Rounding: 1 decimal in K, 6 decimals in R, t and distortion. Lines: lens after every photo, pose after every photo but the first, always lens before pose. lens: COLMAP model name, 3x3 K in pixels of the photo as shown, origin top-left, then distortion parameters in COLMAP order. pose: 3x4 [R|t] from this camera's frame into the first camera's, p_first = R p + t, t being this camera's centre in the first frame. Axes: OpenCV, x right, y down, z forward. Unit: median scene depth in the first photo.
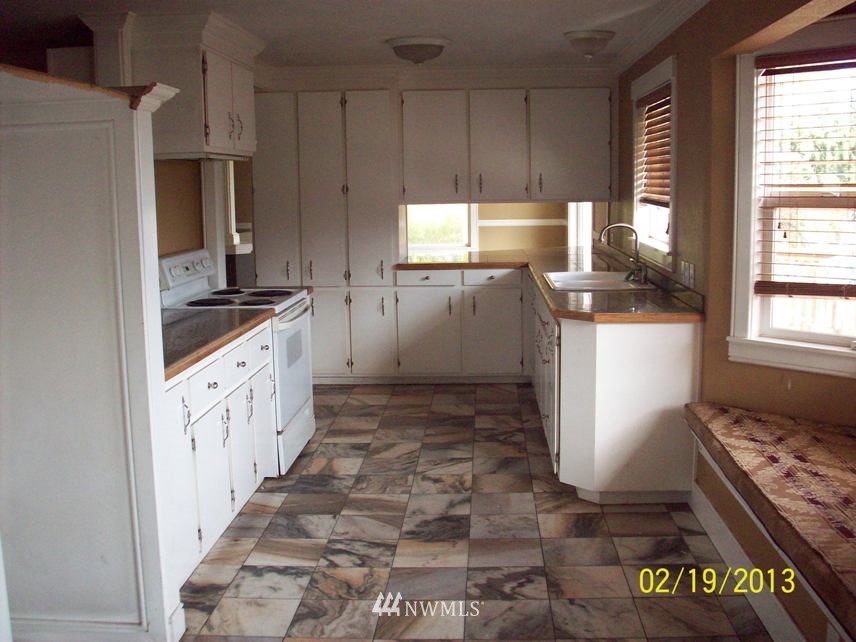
lens RADIAL K [[938.5, 0, 428.0], [0, 938.5, 321.0], [0, 0, 1]] dist [-0.136387, 0.048572]
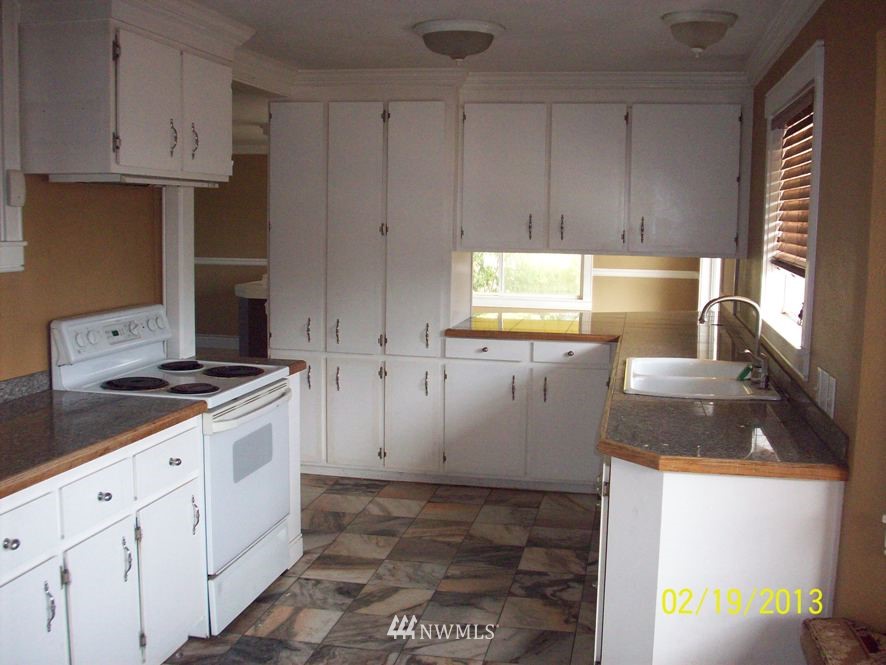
lens RADIAL K [[971.3, 0, 443.0], [0, 971.3, 332.5], [0, 0, 1]] dist [-0.136387, 0.048572]
pose [[0.989435, 0.048688, -0.136557, 0.087631], [-0.052443, 0.998335, -0.024036, -0.047294], [0.135160, 0.030943, 0.990341, 0.264717]]
